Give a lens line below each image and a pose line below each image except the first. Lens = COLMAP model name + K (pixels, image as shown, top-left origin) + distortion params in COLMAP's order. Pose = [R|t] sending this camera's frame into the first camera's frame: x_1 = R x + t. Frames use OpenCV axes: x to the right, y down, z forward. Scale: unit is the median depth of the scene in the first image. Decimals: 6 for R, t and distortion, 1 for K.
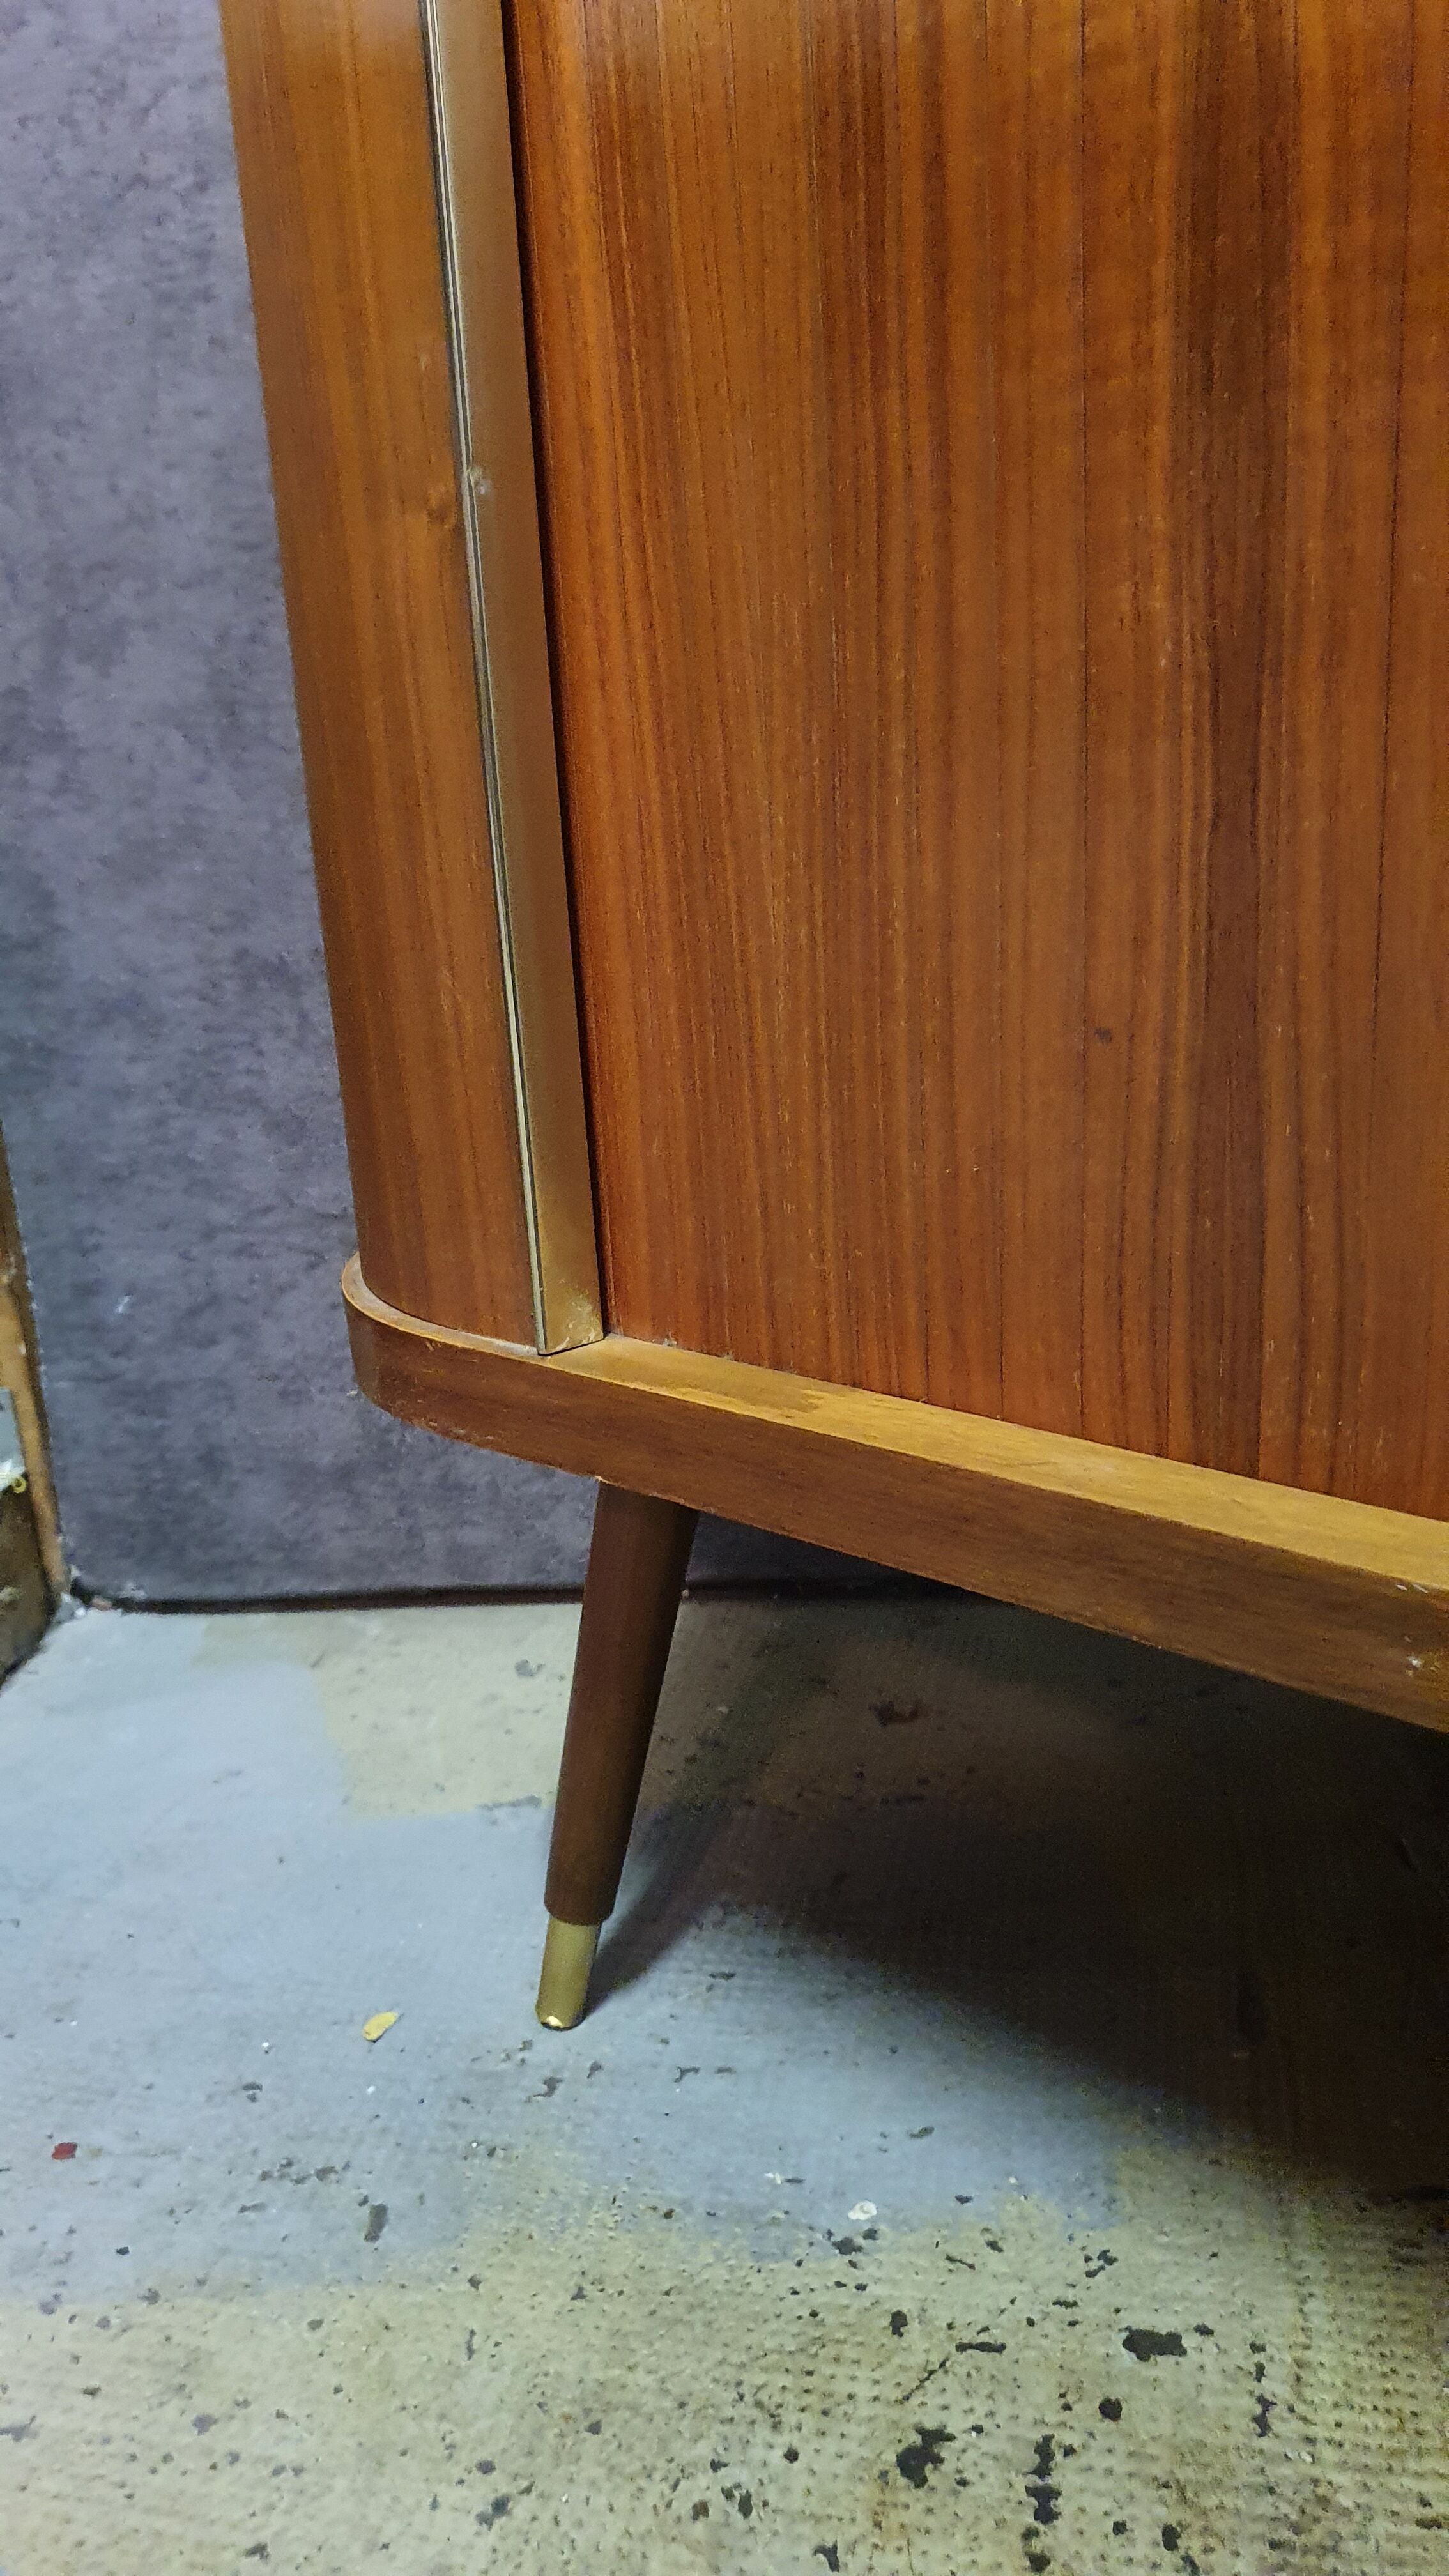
lens RADIAL K [[2034.7, 0, 724.5], [0, 2034.7, 1288.0], [0, 0, 1]] dist [0.005207, 0.061141]
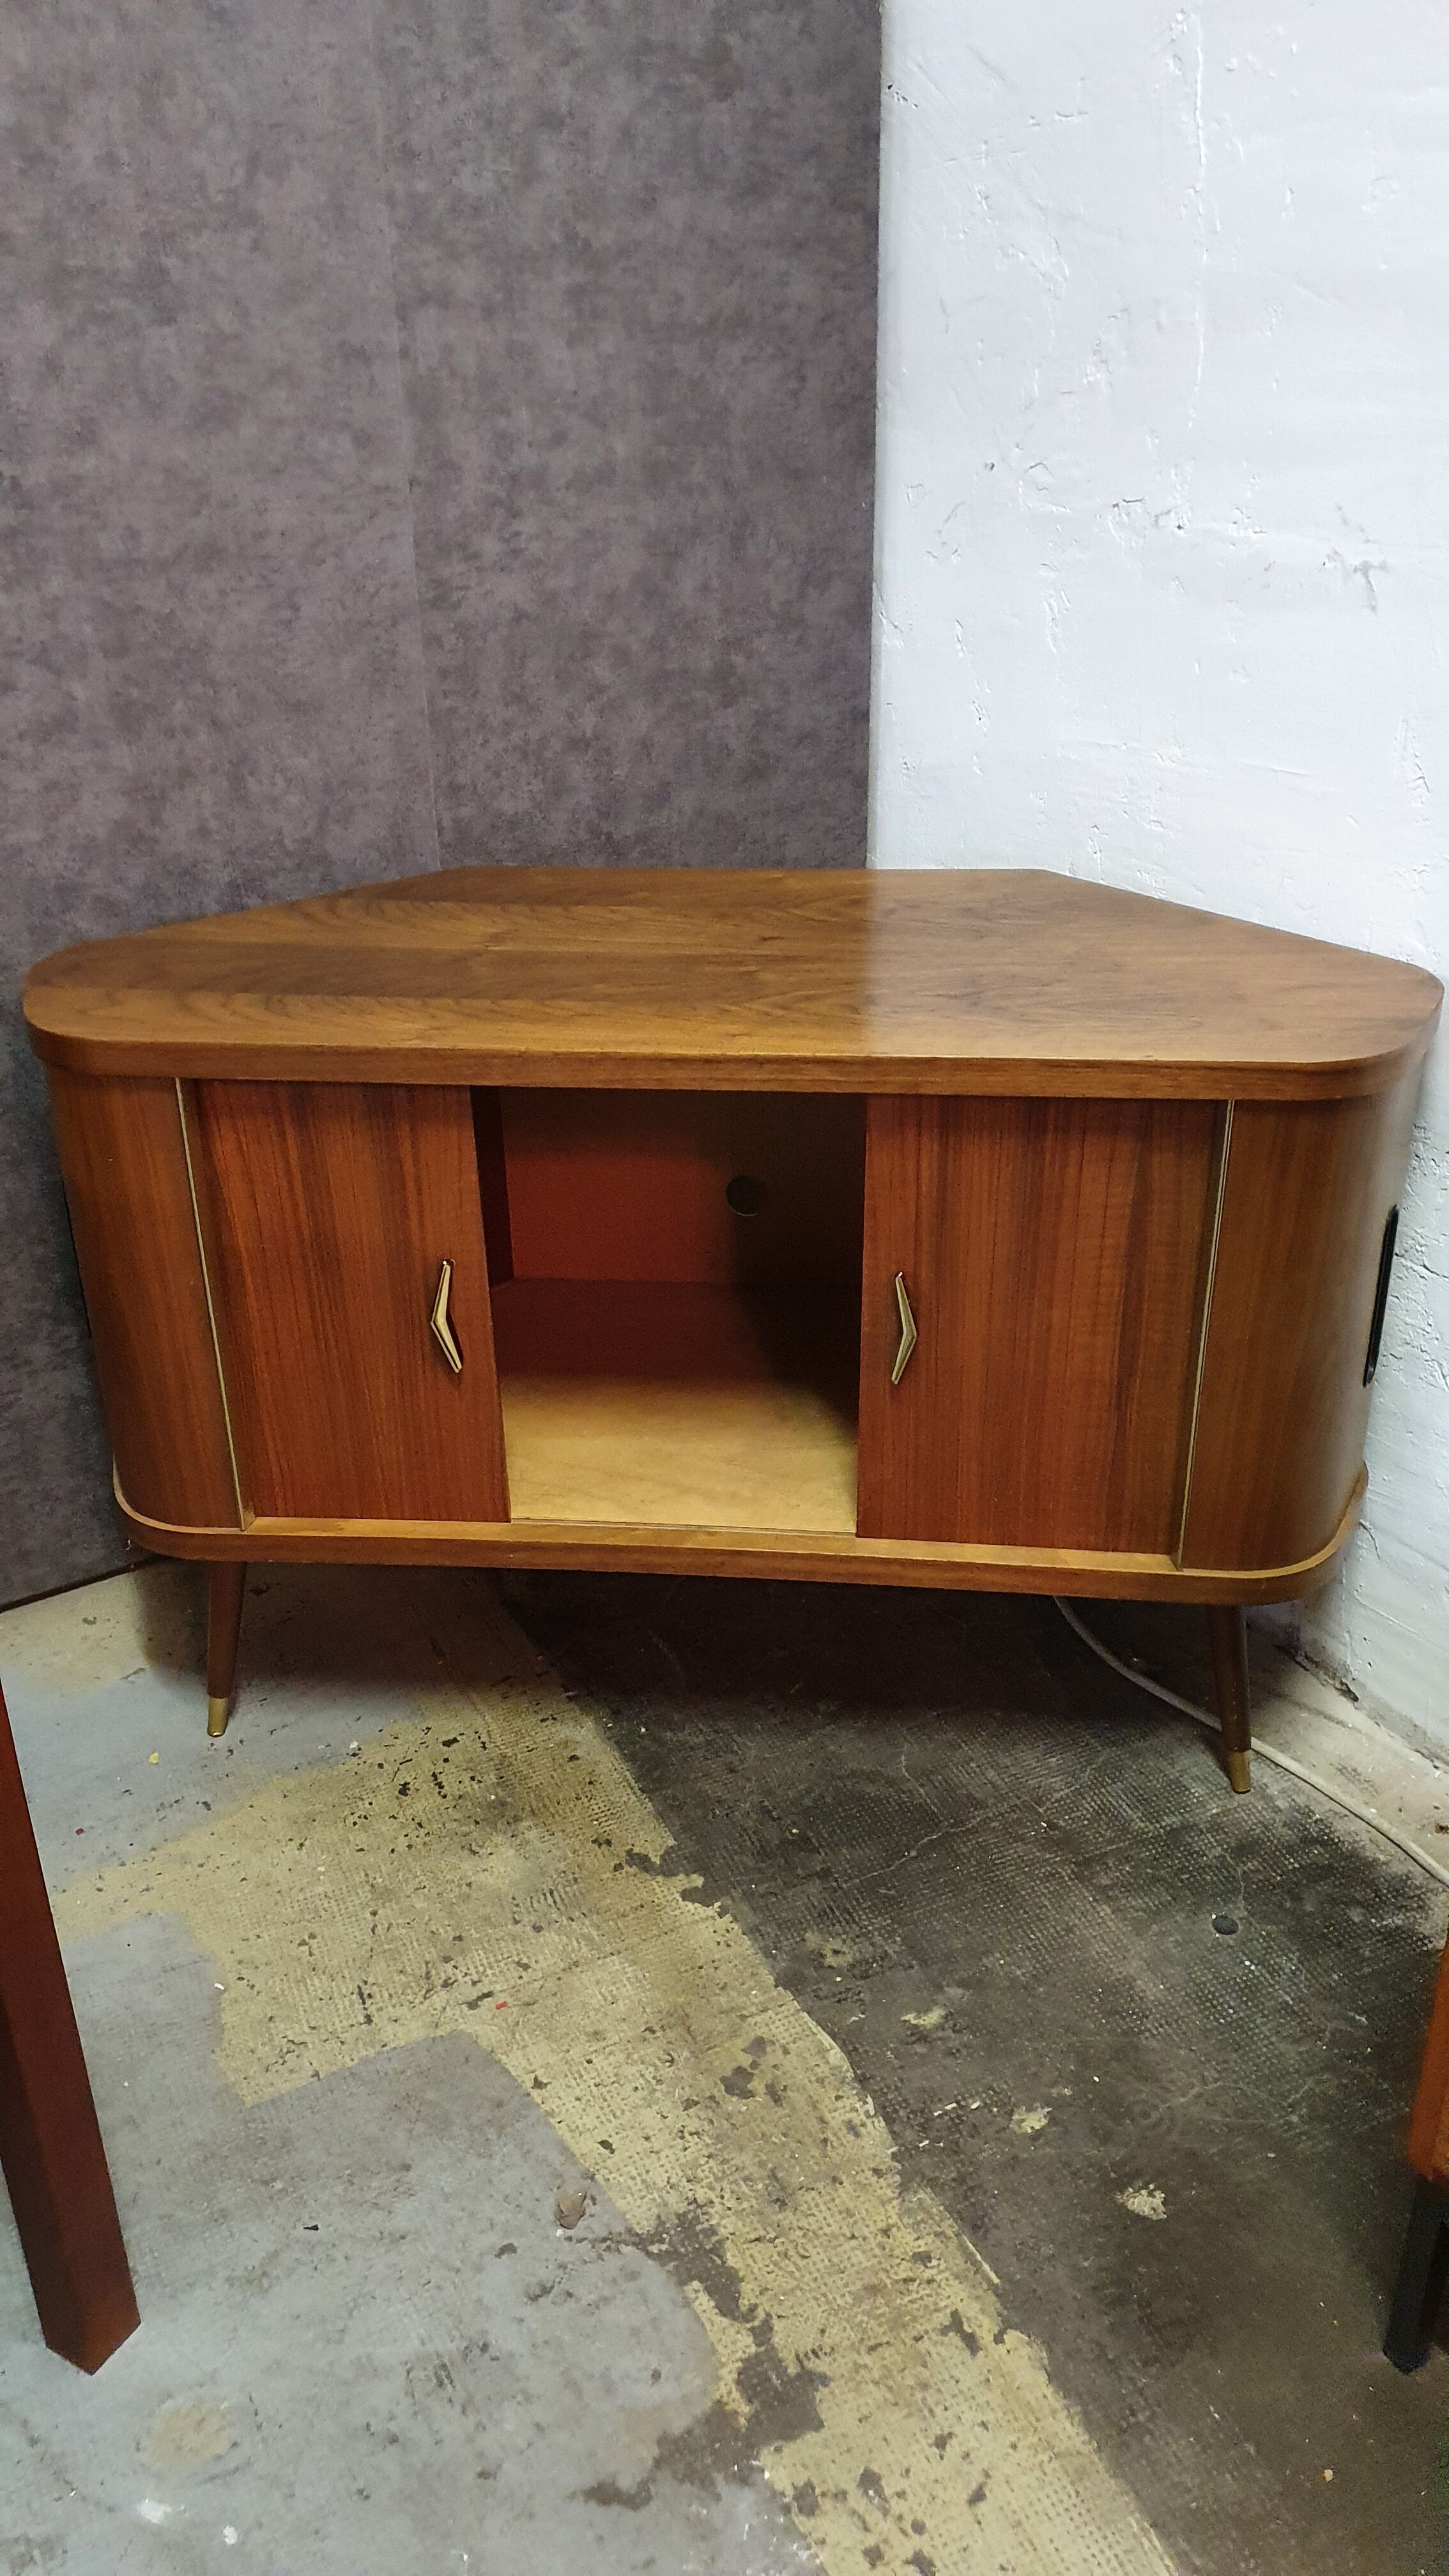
lens RADIAL K [[2048.5, 0, 724.5], [0, 2048.5, 1288.0], [0, 0, 1]] dist [0.147605, -0.269546]
pose [[0.810632, -0.229264, 0.538808, -1.133195], [0.147125, 0.970392, 0.191555, -0.846458], [-0.566771, -0.076009, 0.820361, -2.104158]]
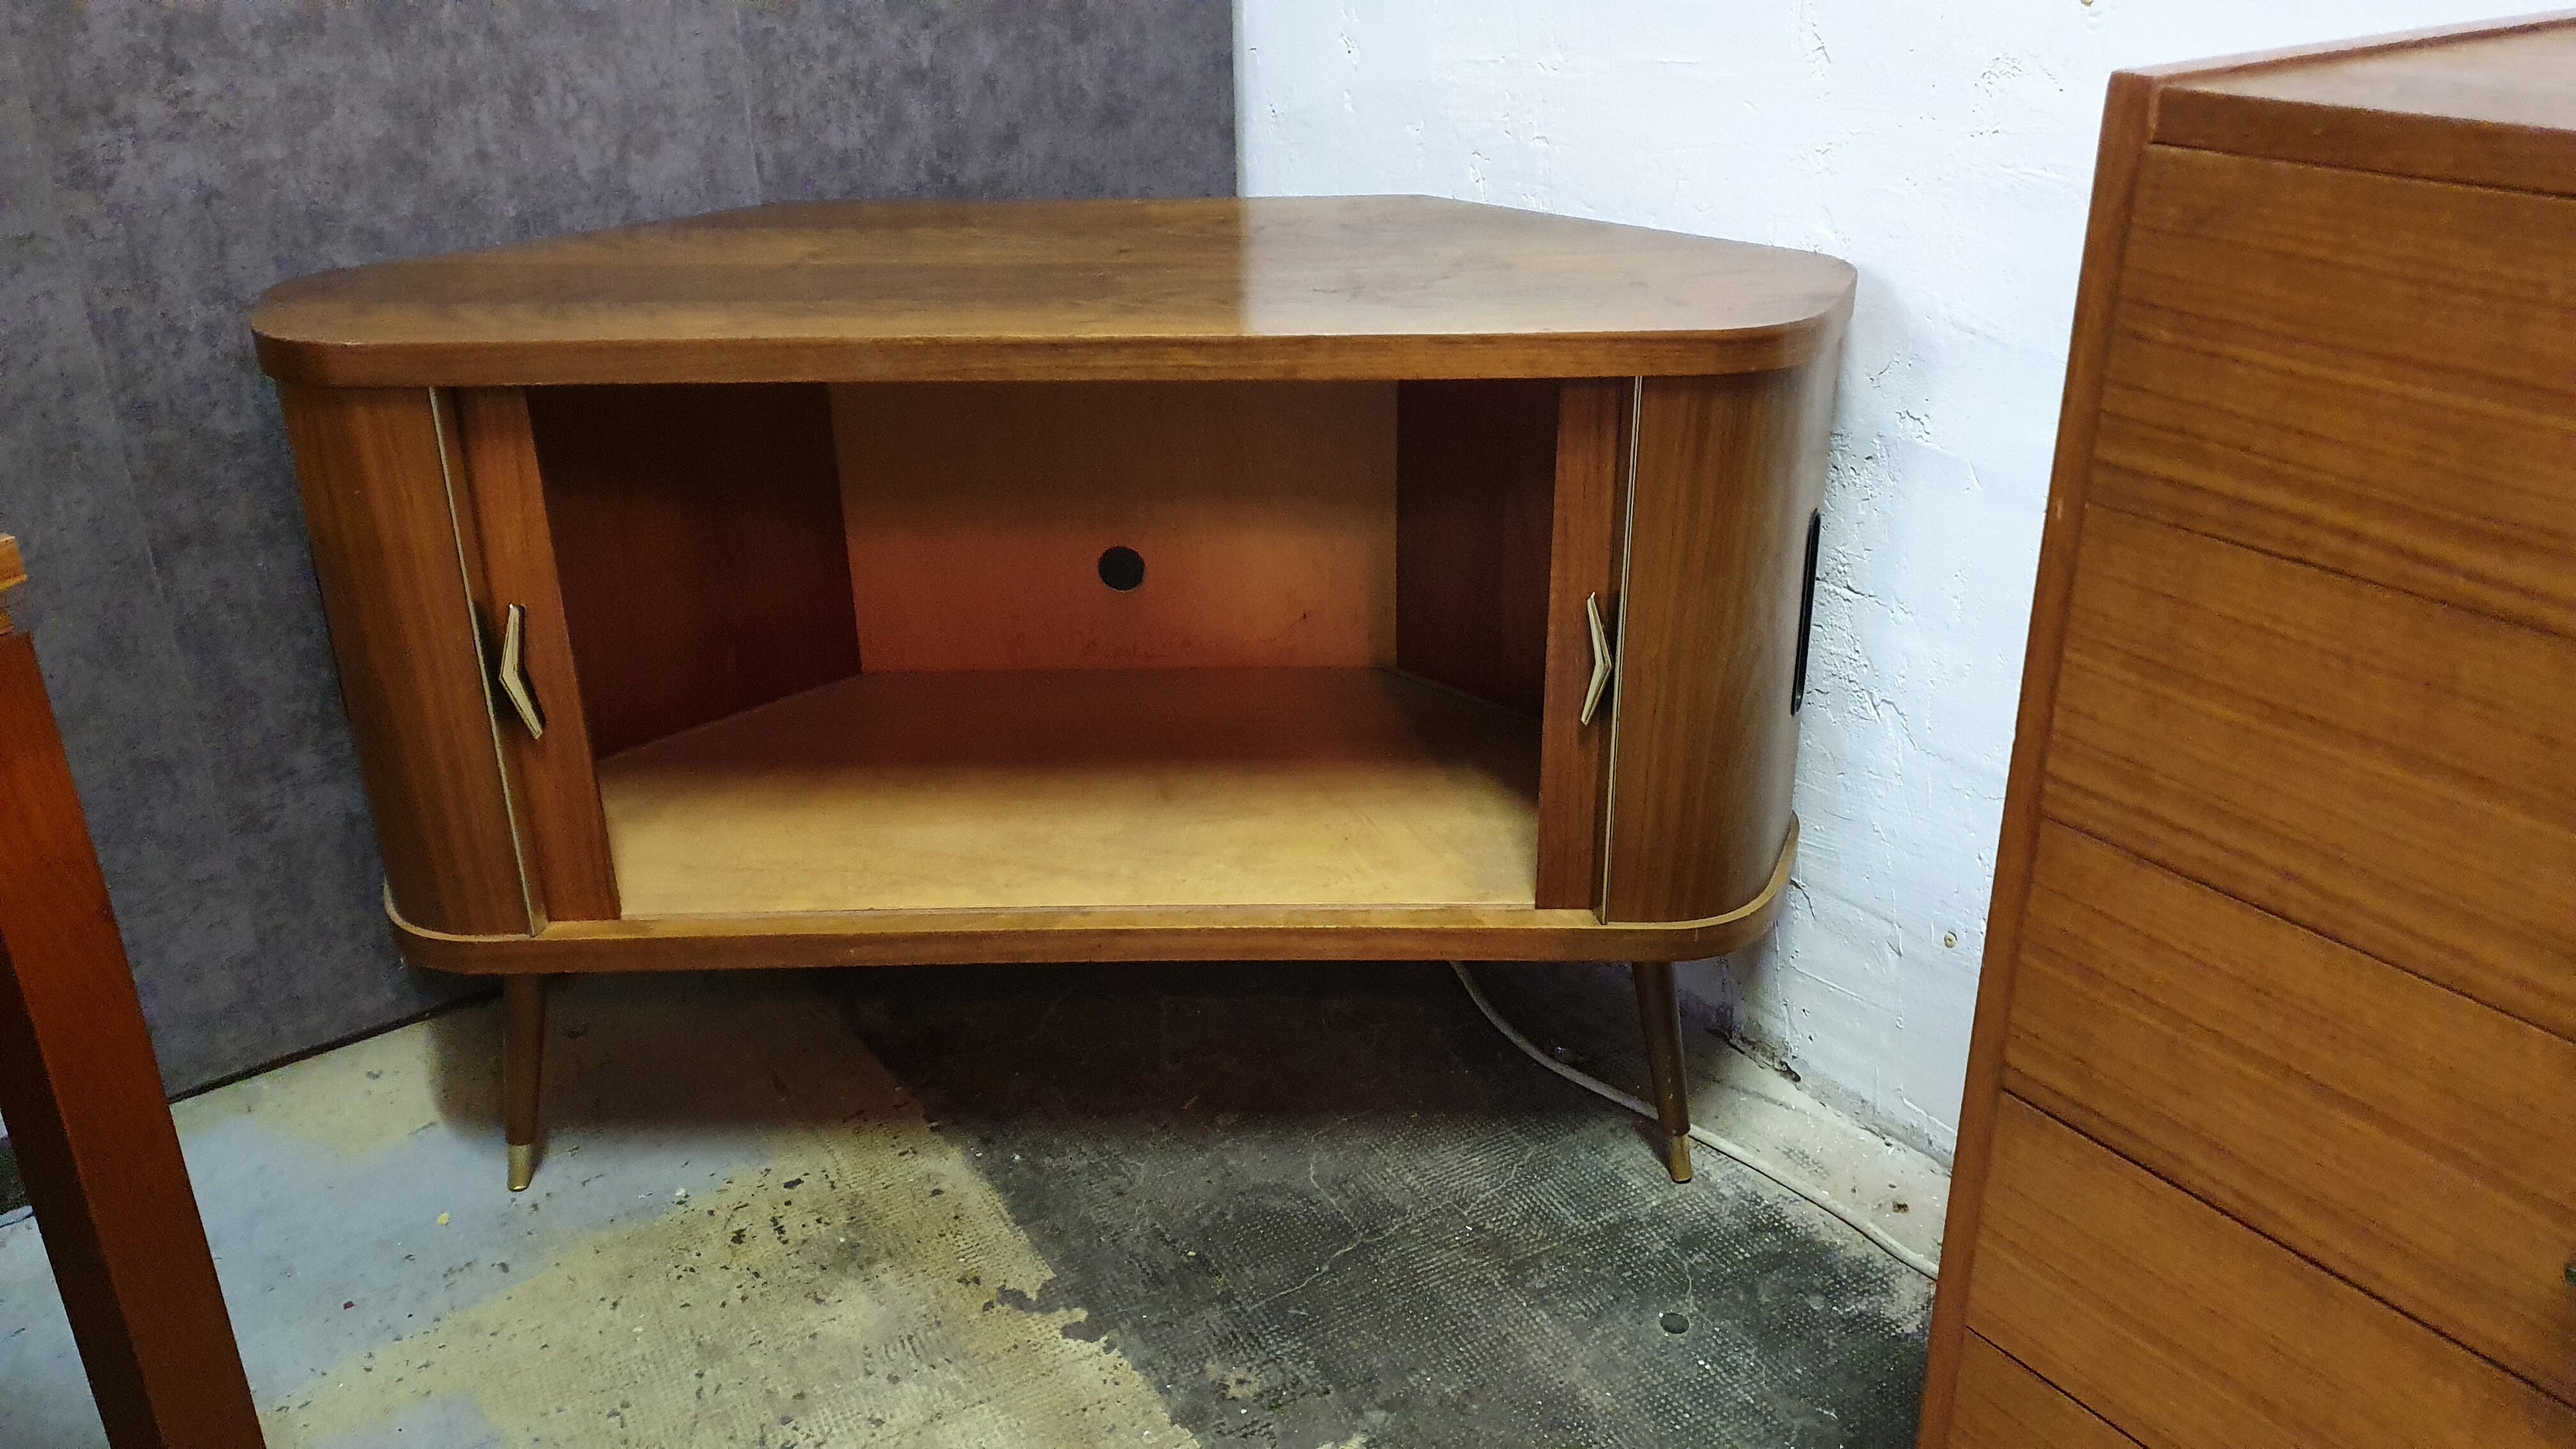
lens RADIAL K [[2048.5, 0, 1297.6], [0, 2048.5, 679.3], [0, 0, 1]] dist [0.147605, -0.269546]
pose [[0.754534, -0.223747, 0.616940, -0.966492], [0.169596, 0.974631, 0.146051, -0.543438], [-0.633968, -0.005569, 0.773339, -1.869682]]
